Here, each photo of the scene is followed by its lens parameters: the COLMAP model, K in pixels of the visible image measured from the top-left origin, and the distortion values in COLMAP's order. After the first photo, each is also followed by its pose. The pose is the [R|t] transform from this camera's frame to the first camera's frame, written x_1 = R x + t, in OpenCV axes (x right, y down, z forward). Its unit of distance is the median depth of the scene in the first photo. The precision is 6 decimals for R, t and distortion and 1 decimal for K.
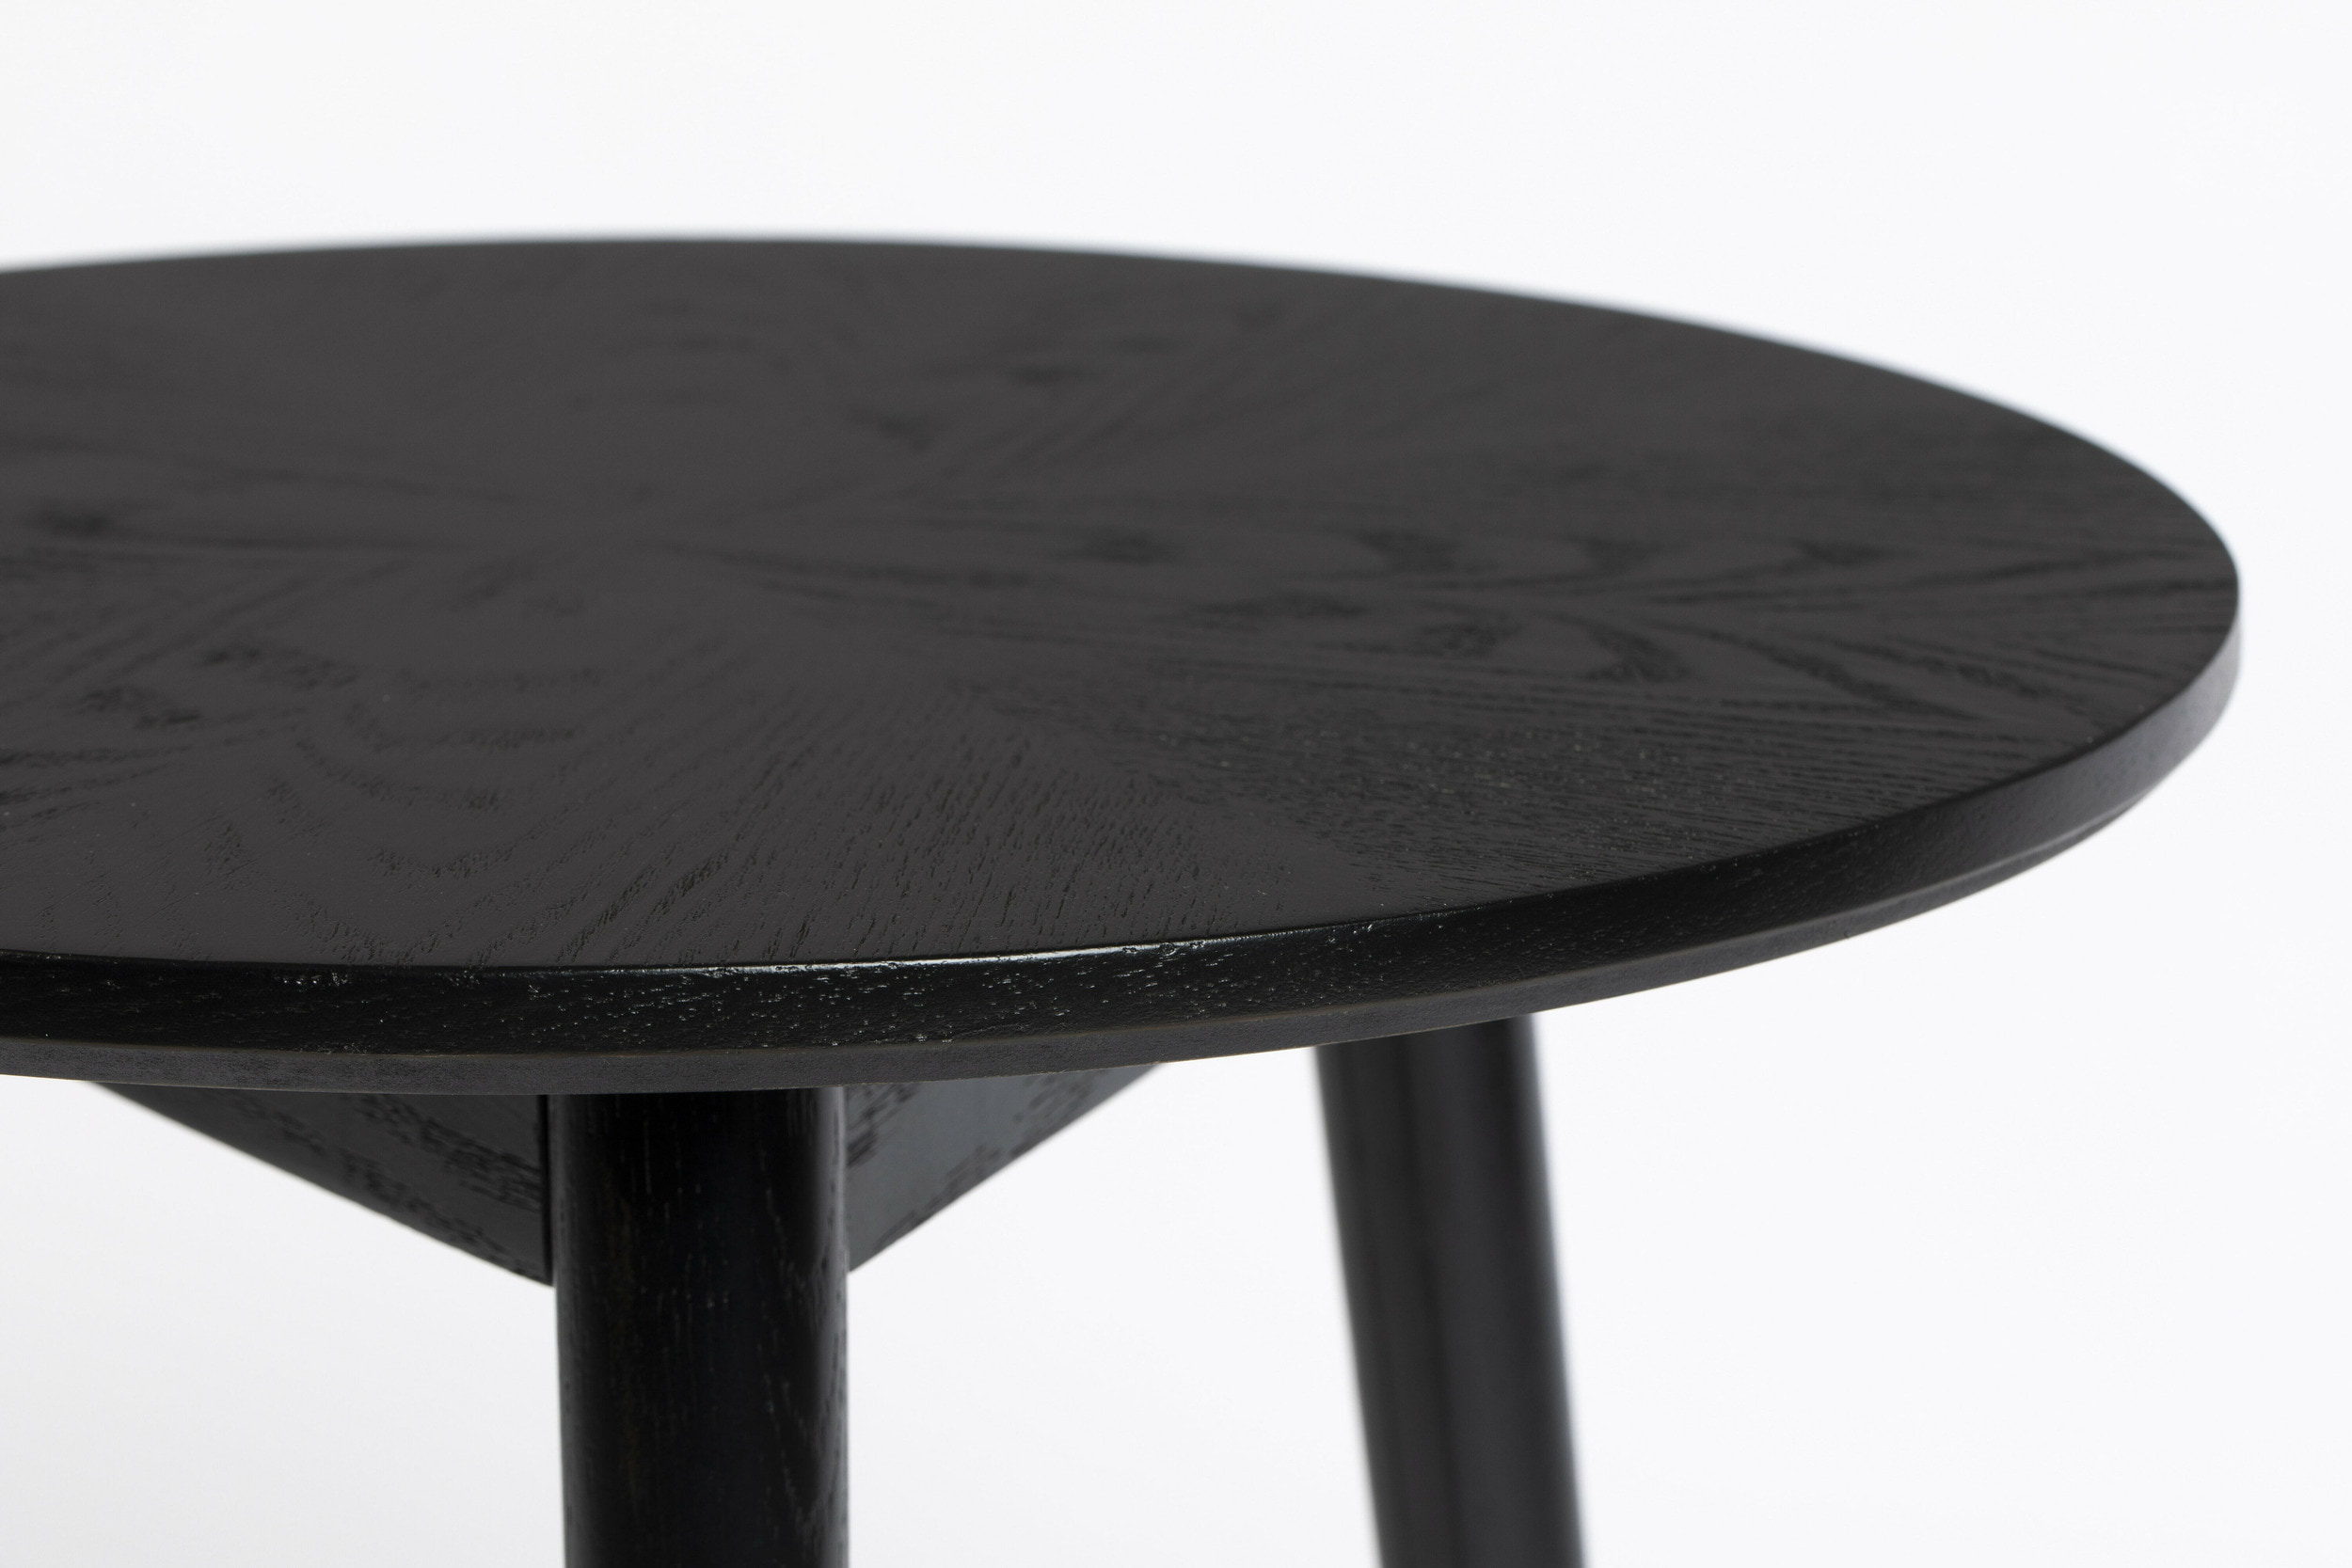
lens RADIAL K [[7005.8, 0, 1181.4], [0, 7005.8, 782.3], [0, 0, 1]] dist [-0.007293, 0.000000]
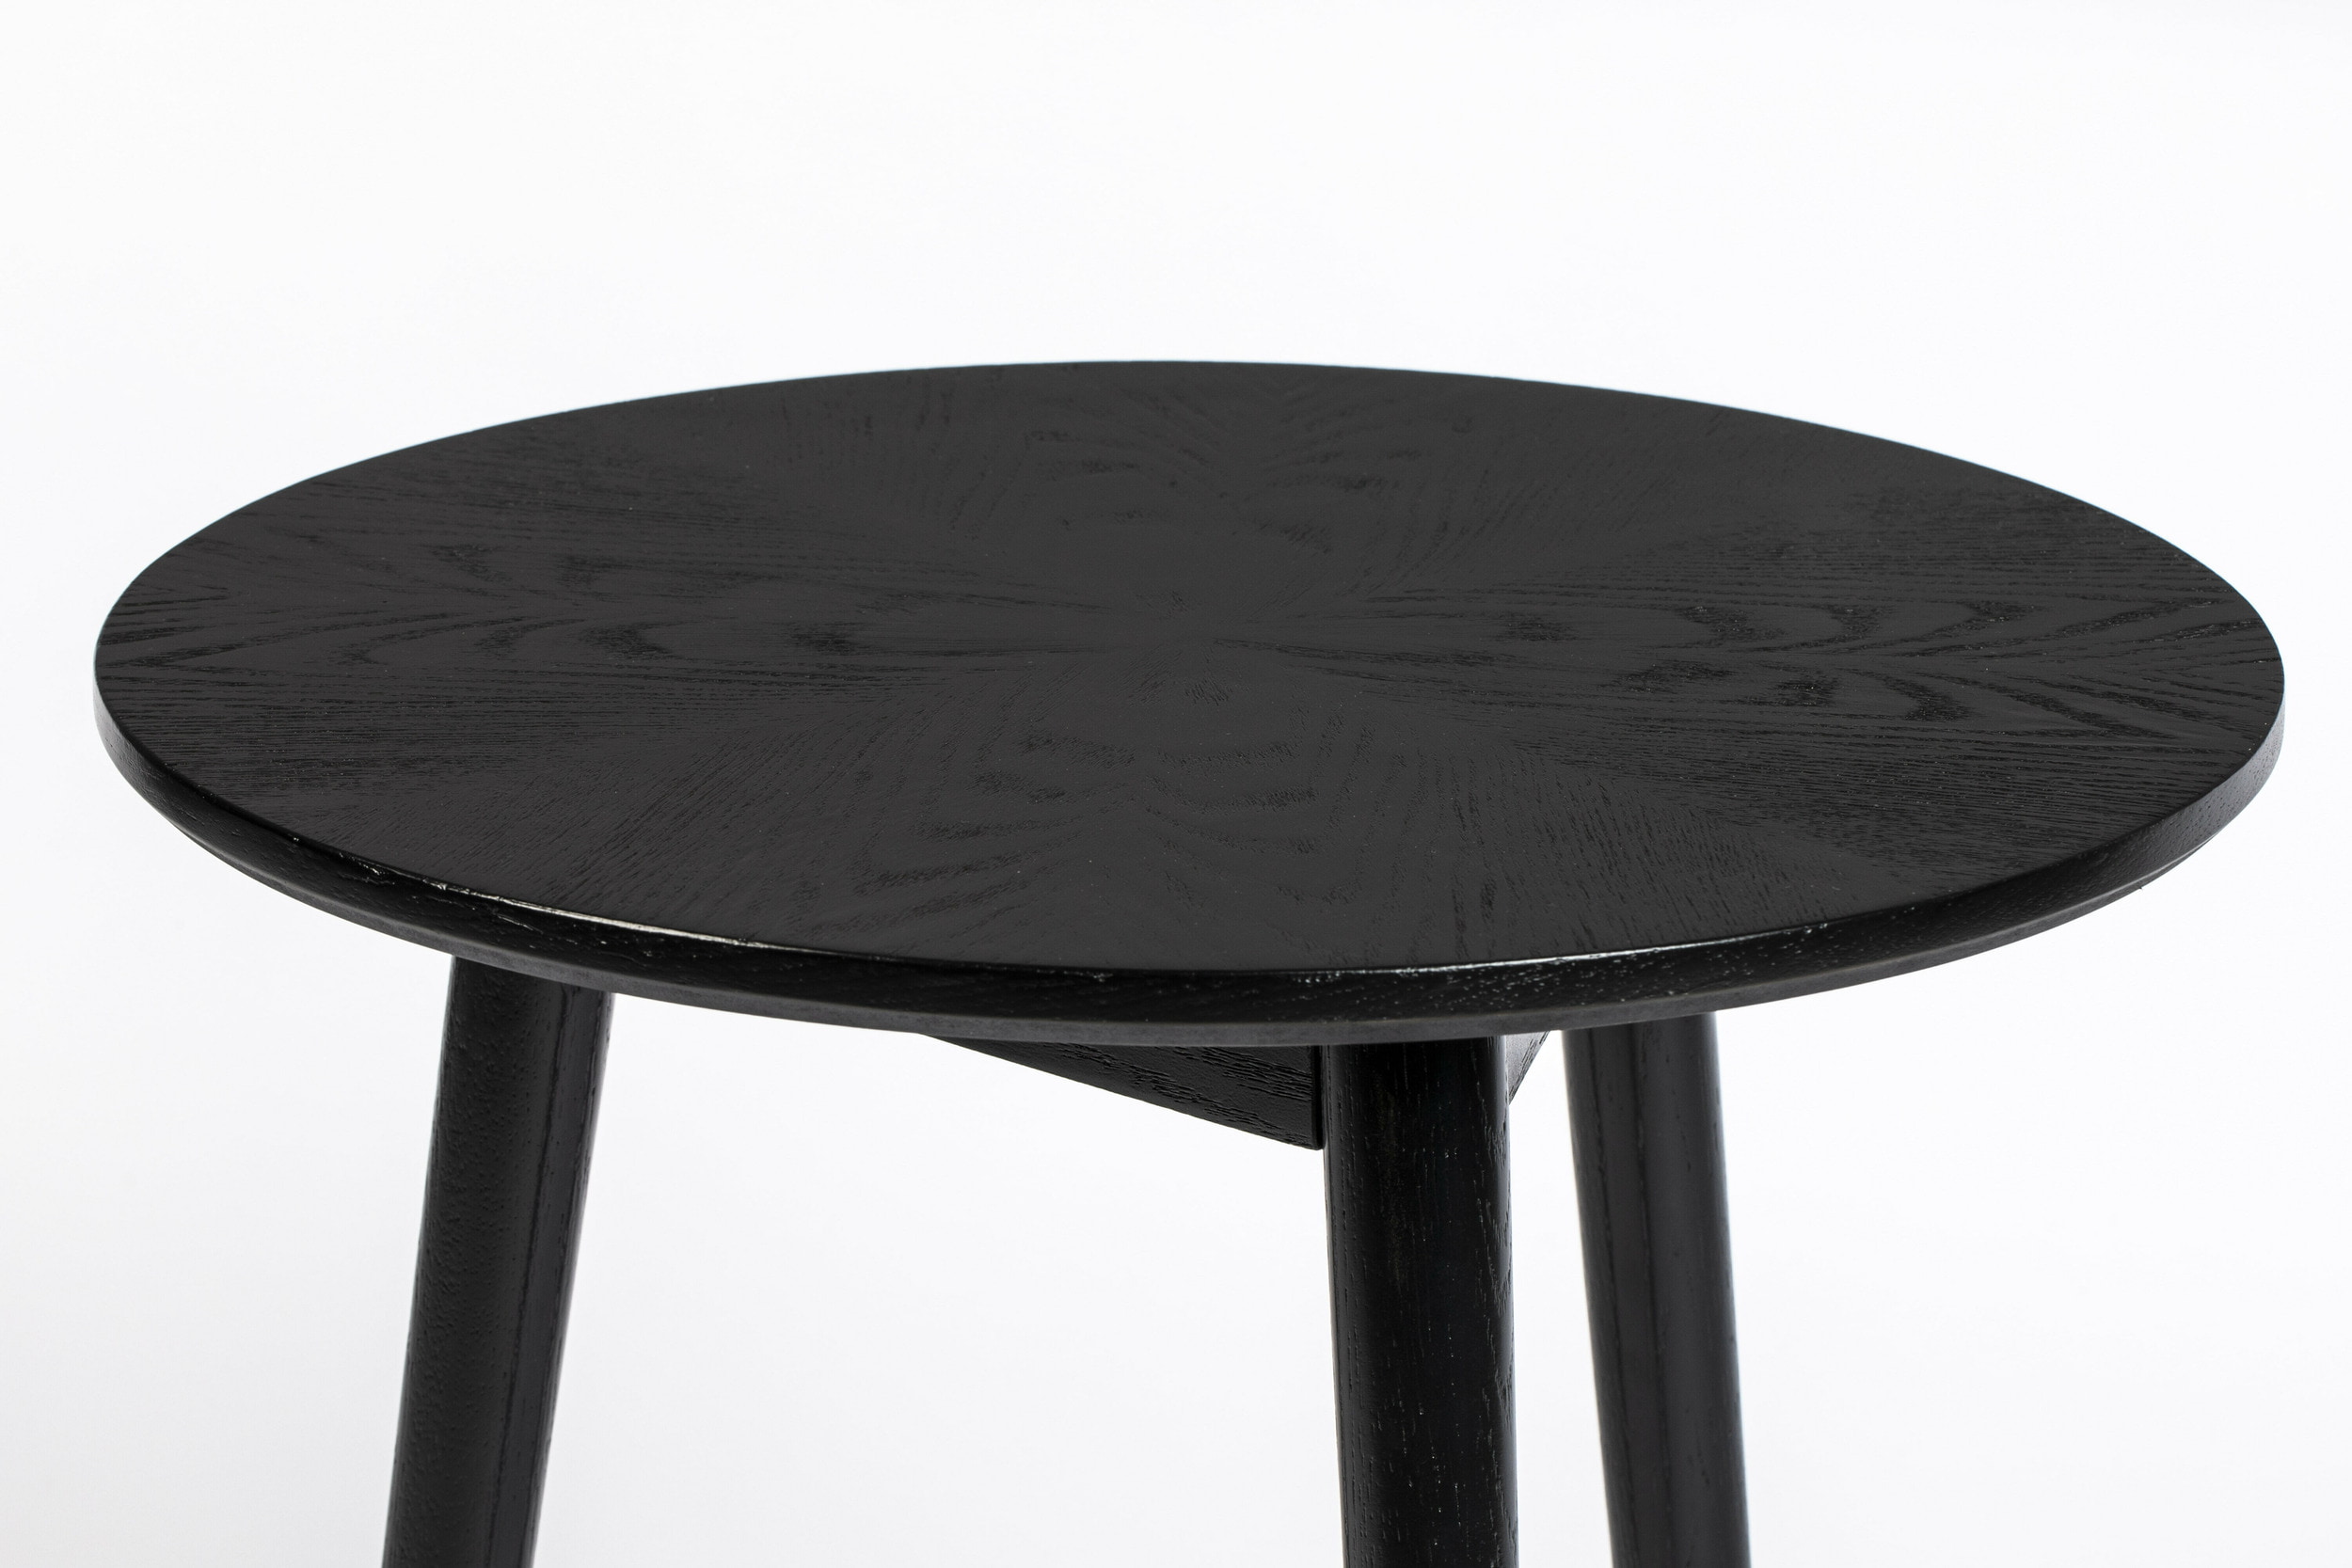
lens RADIAL K [[7005.8, 0, 1173.4], [0, 7005.8, 784.4], [0, 0, 1]] dist [-0.007293, 0.000000]
pose [[0.988506, -0.048343, 0.143243, -0.338813], [0.042262, 0.998084, 0.045198, -0.080365], [-0.145154, -0.038624, 0.988655, -0.529438]]
